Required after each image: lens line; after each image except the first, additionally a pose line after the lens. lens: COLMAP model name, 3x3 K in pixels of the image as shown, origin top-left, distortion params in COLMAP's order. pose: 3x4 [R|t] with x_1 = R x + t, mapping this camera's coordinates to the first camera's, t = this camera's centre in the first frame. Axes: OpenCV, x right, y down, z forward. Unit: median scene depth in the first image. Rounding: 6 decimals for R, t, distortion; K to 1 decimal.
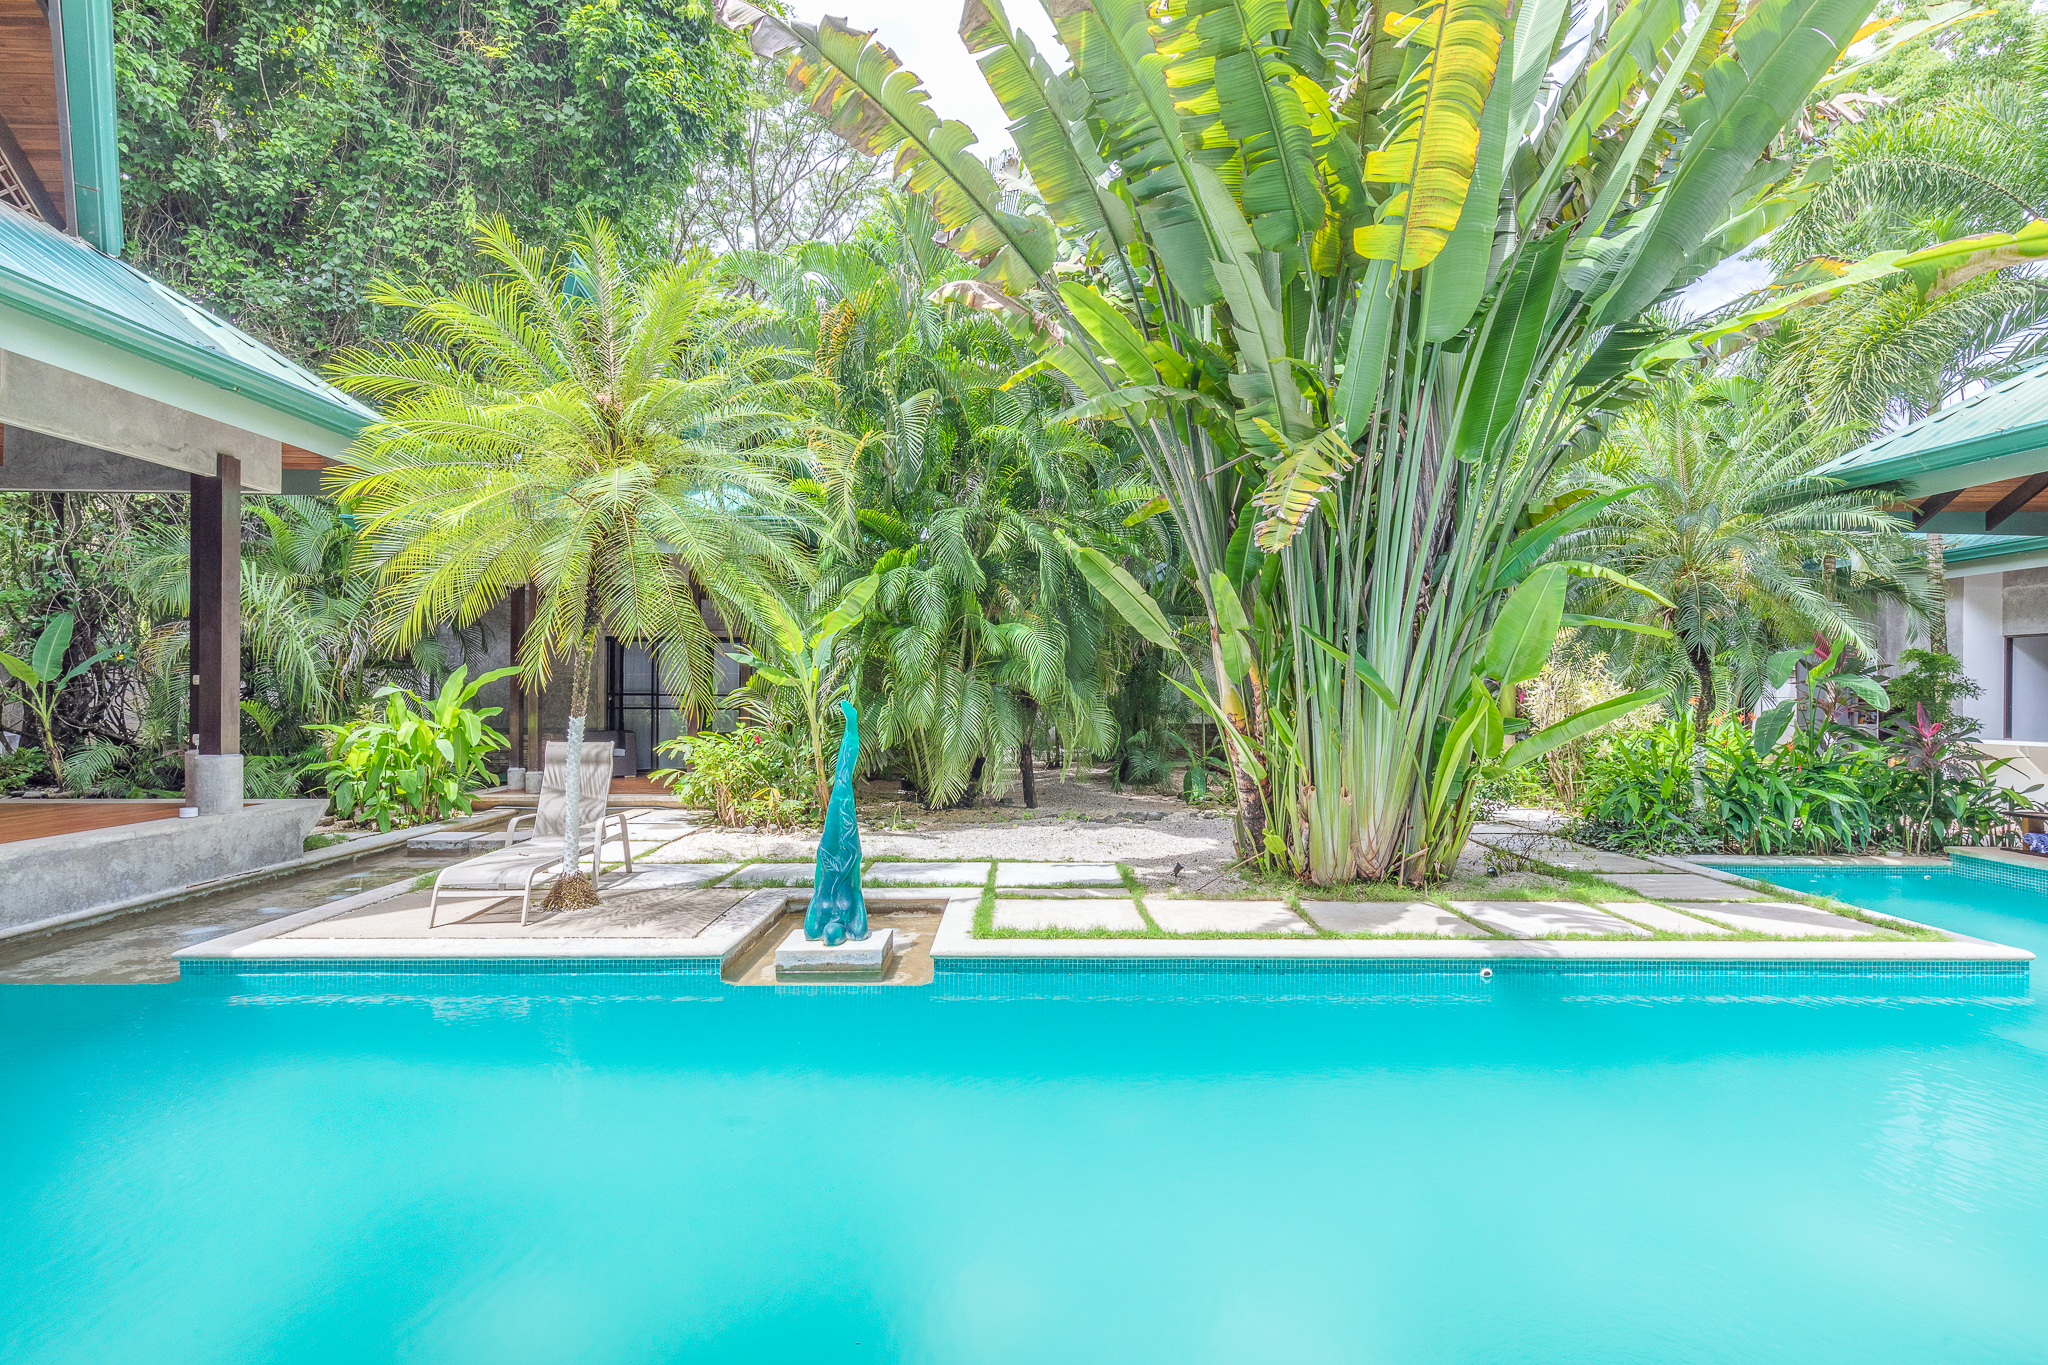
lens RADIAL K [[944.5, 0, 1022.0], [0, 944.5, 693.7], [0, 0, 1]] dist [0.001564, 0.000938]
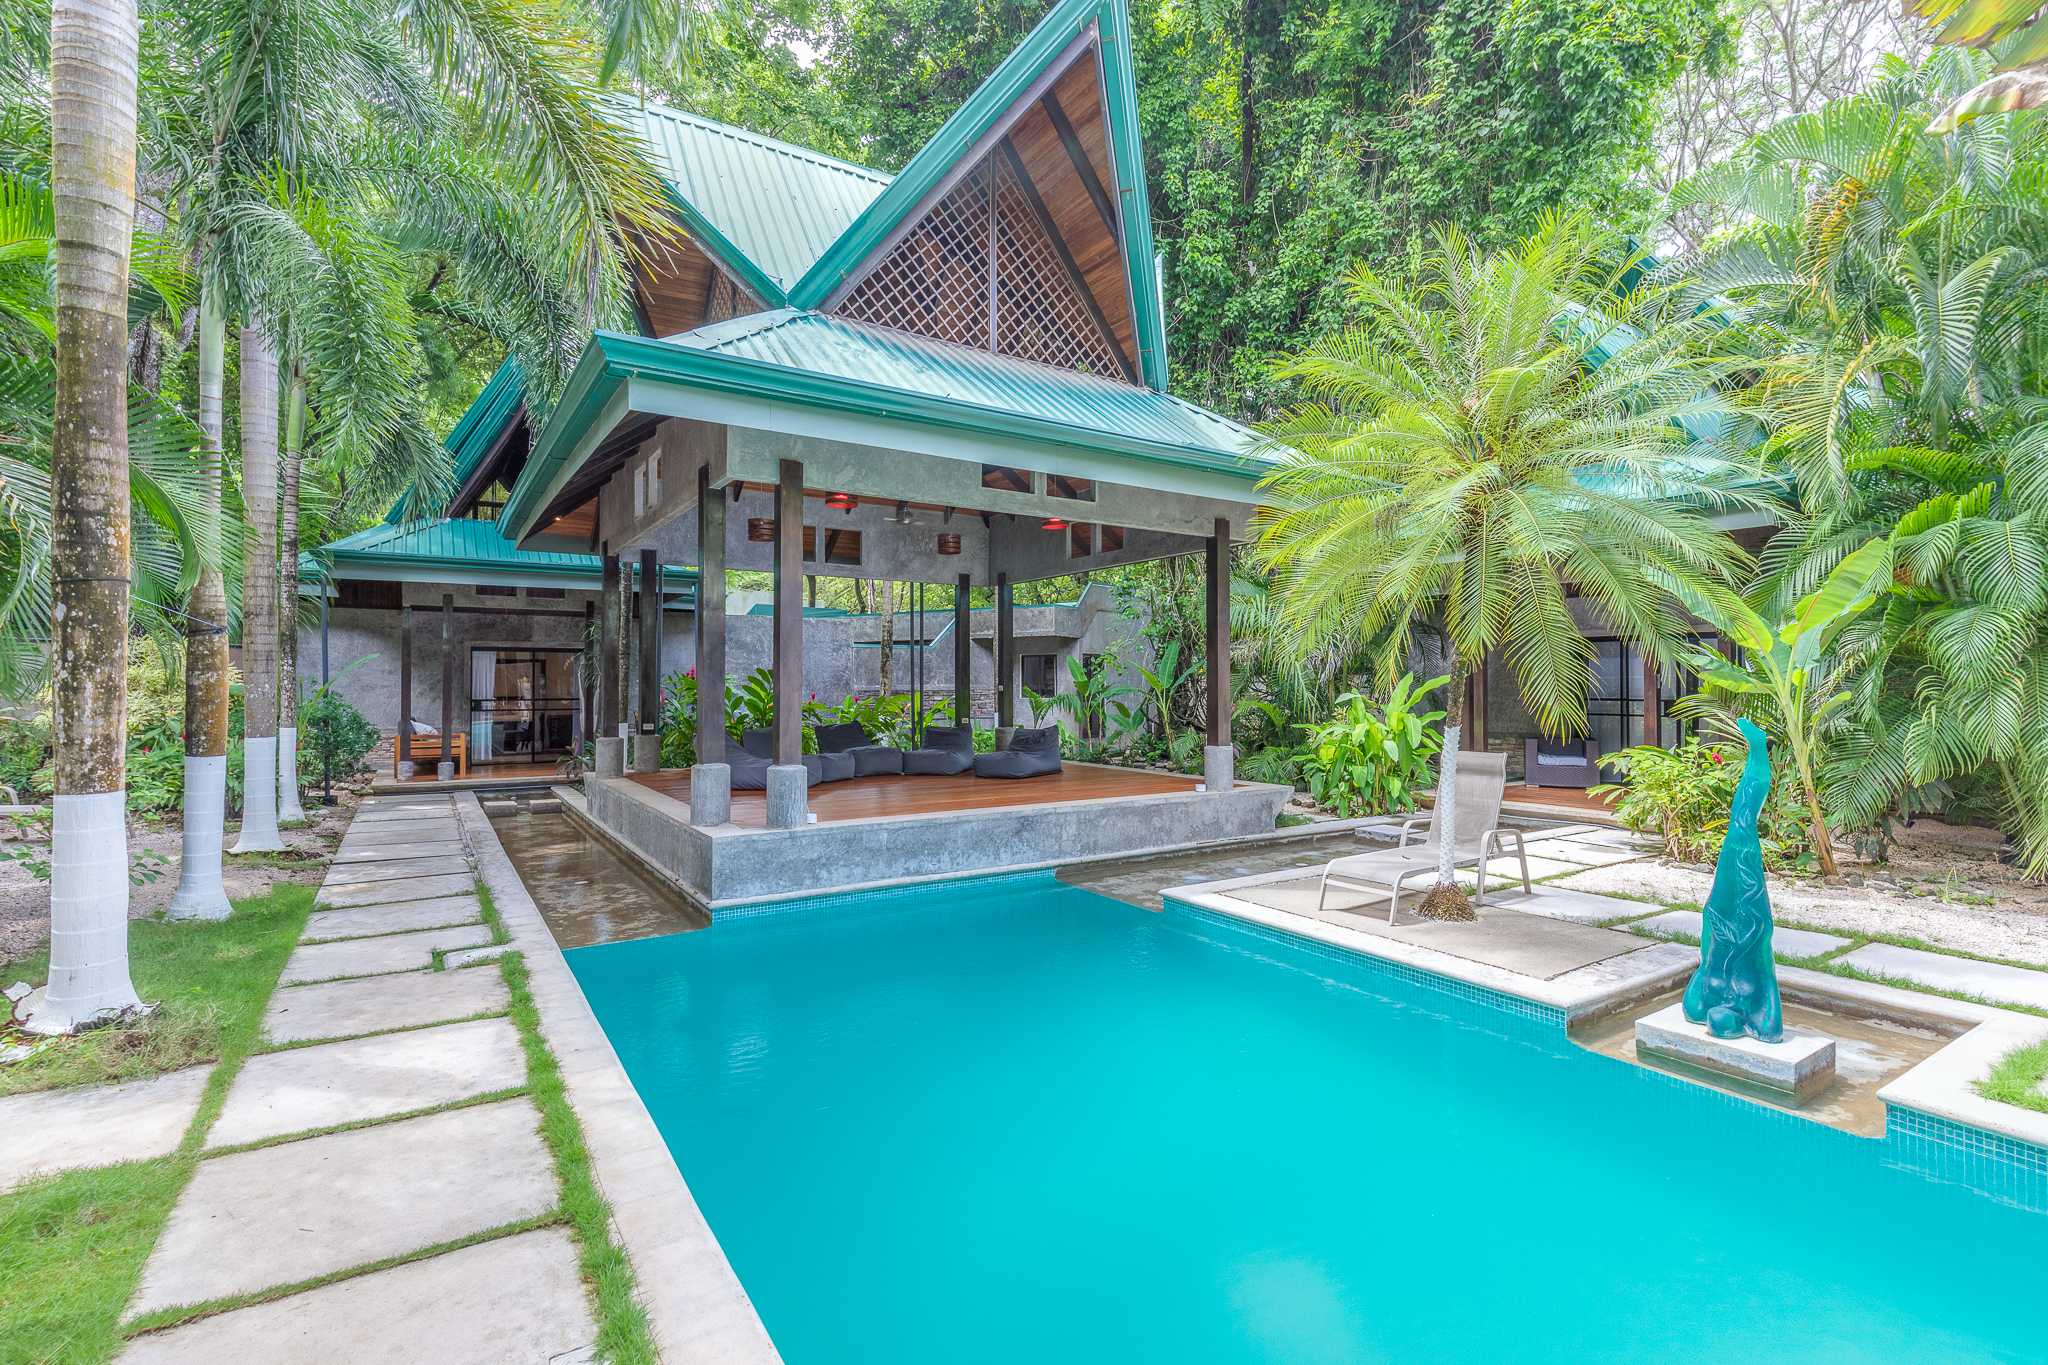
lens RADIAL K [[928.0, 0, 1025.8], [0, 928.0, 676.9], [0, 0, 1]] dist [0.004027, -0.000895]
pose [[0.534026, -0.013106, -0.845367, 0.088329], [-0.001154, 0.999868, -0.016230, -0.008878], [0.845467, 0.009643, 0.533940, 0.070147]]
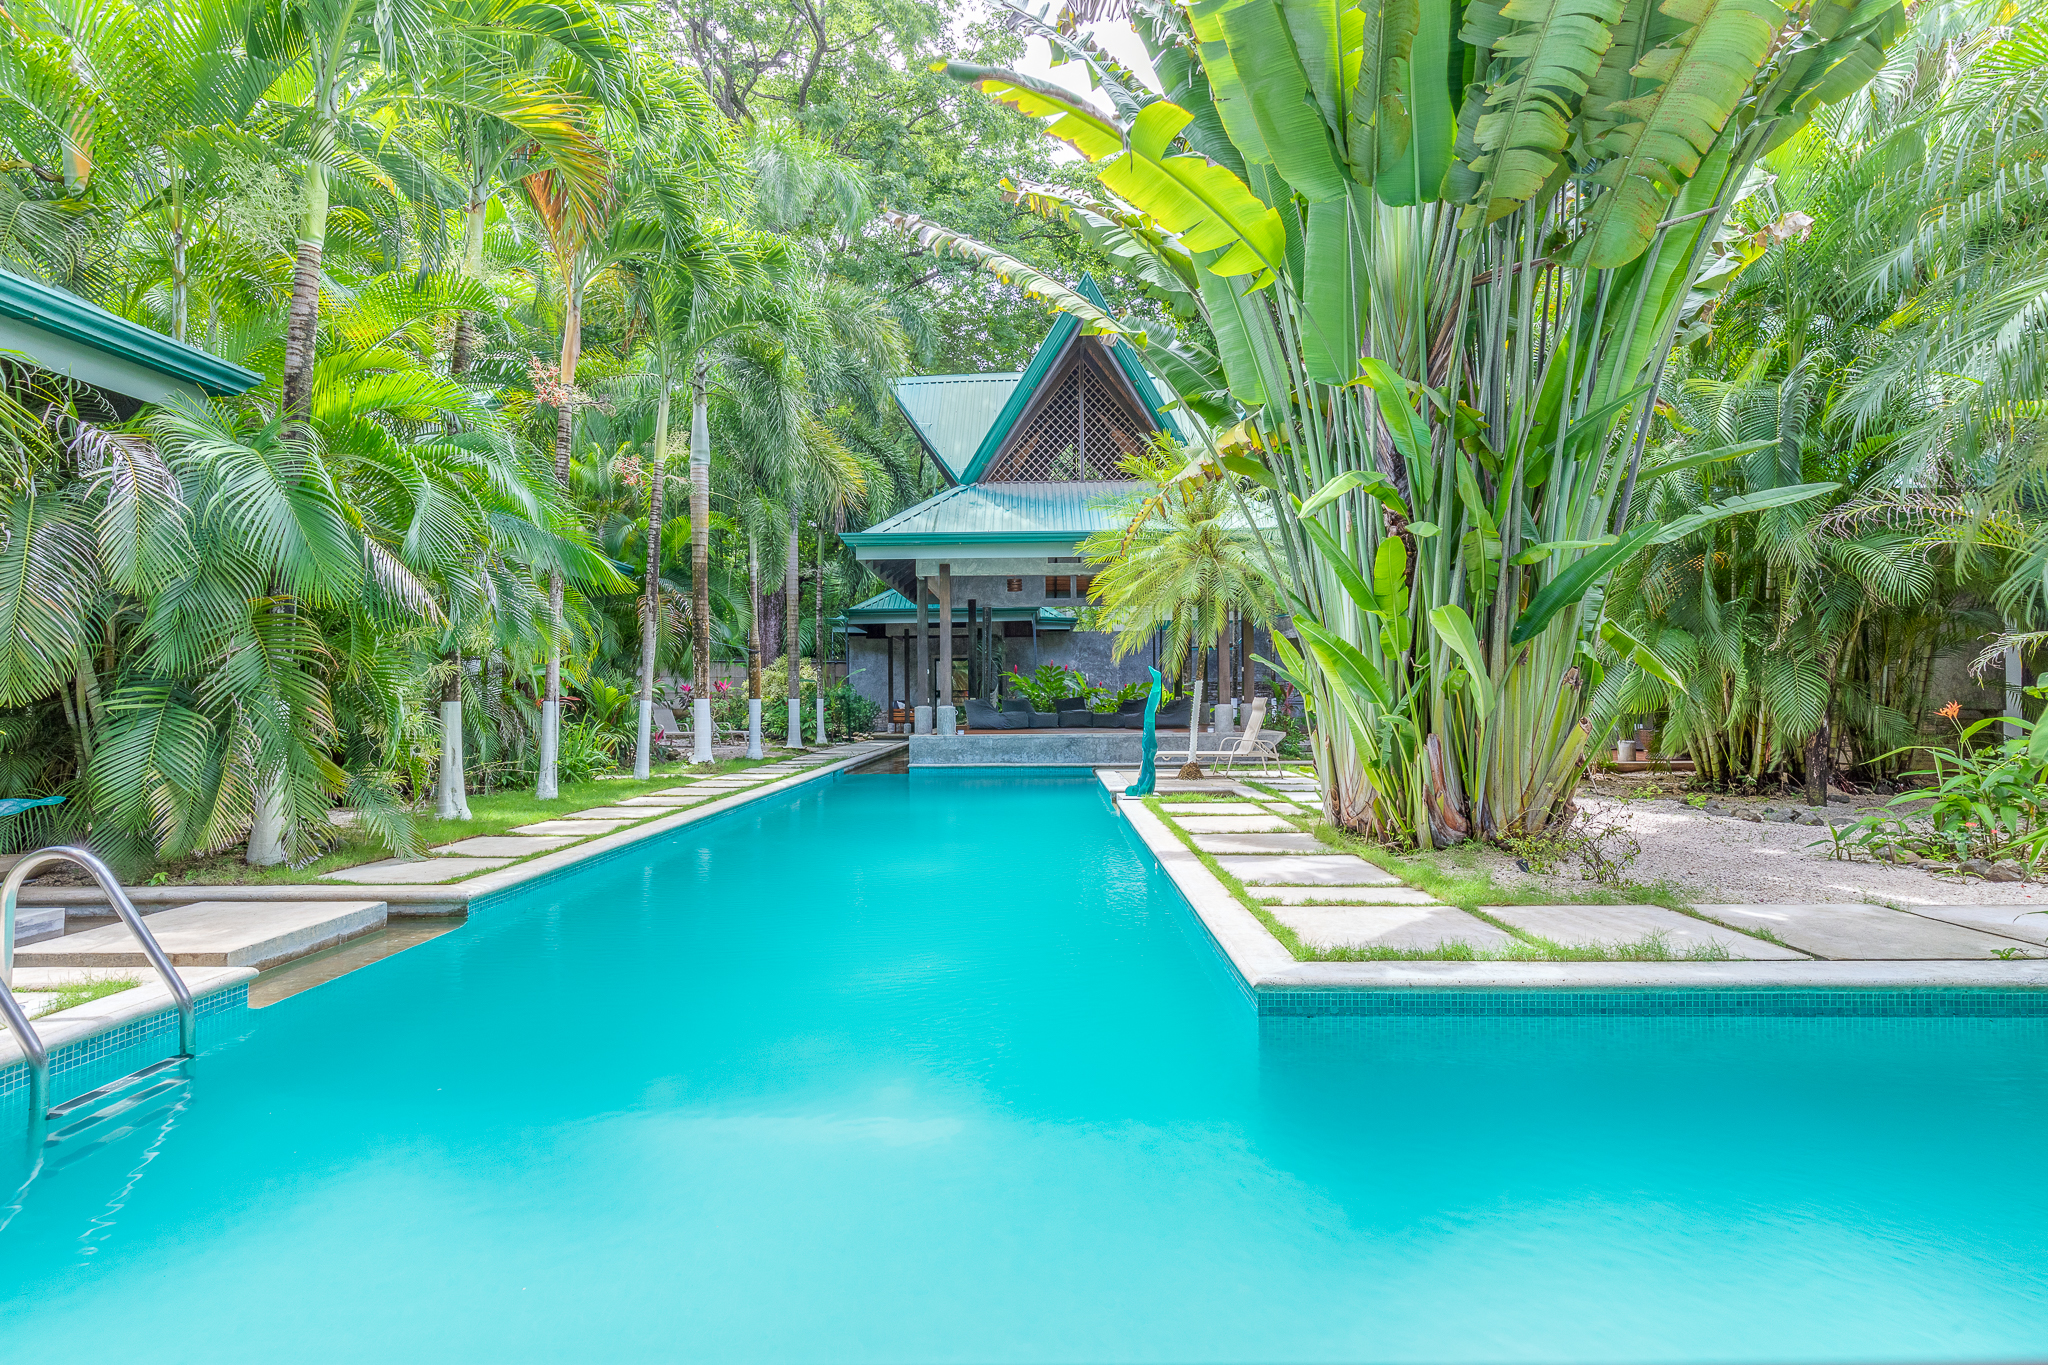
lens RADIAL K [[944.5, 0, 1022.0], [0, 944.5, 693.7], [0, 0, 1]] dist [0.001564, 0.000938]
pose [[-0.034569, -0.009043, -0.999361, 1.068957], [0.005102, 0.999944, -0.009224, 0.049540], [0.999389, -0.005417, -0.034521, 0.537623]]
